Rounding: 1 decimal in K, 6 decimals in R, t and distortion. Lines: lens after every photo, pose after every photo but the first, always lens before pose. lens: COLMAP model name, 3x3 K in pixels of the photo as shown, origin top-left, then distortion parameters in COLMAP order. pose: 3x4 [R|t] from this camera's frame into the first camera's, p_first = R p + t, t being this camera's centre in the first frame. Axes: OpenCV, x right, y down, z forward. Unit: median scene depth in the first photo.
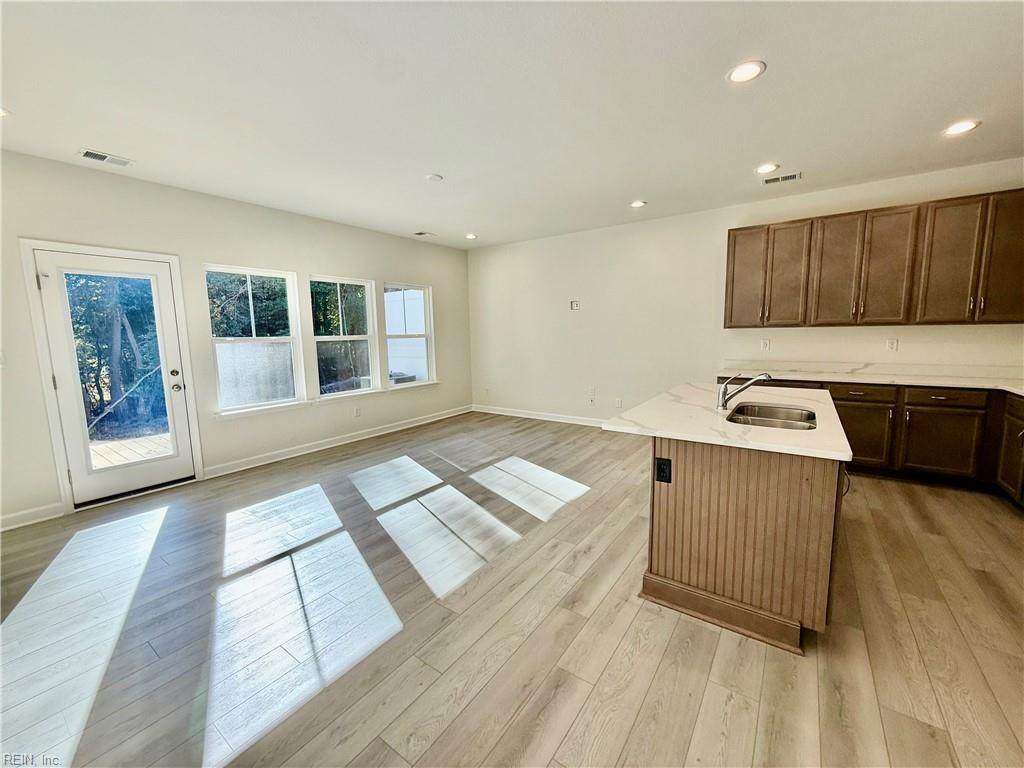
lens RADIAL K [[408.2, 0, 517.1], [0, 408.2, 381.0], [0, 0, 1]] dist [0.002679, -0.000193]
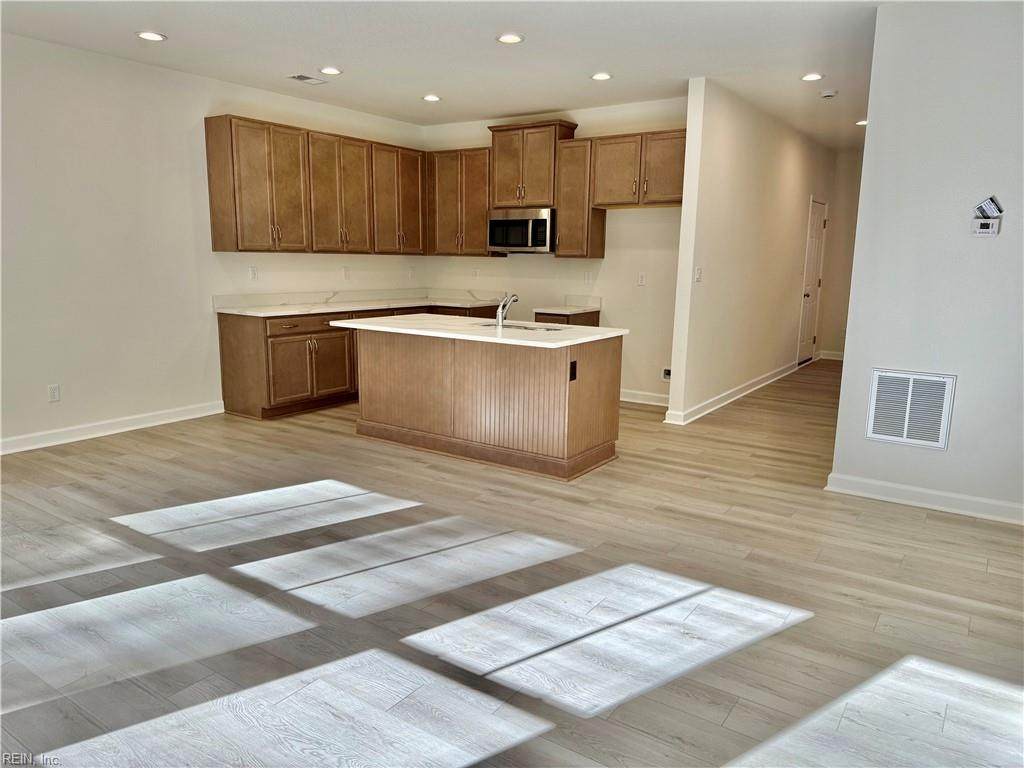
lens RADIAL K [[712.3, 0, 512.0], [0, 712.3, 384.0], [0, 0, 1]] dist [0.207743, -0.398084]
pose [[-0.005266, -0.160112, 0.987085, -1.011657], [0.107986, 0.981235, 0.159740, -0.064069], [-0.994138, 0.107433, 0.012123, 0.644357]]
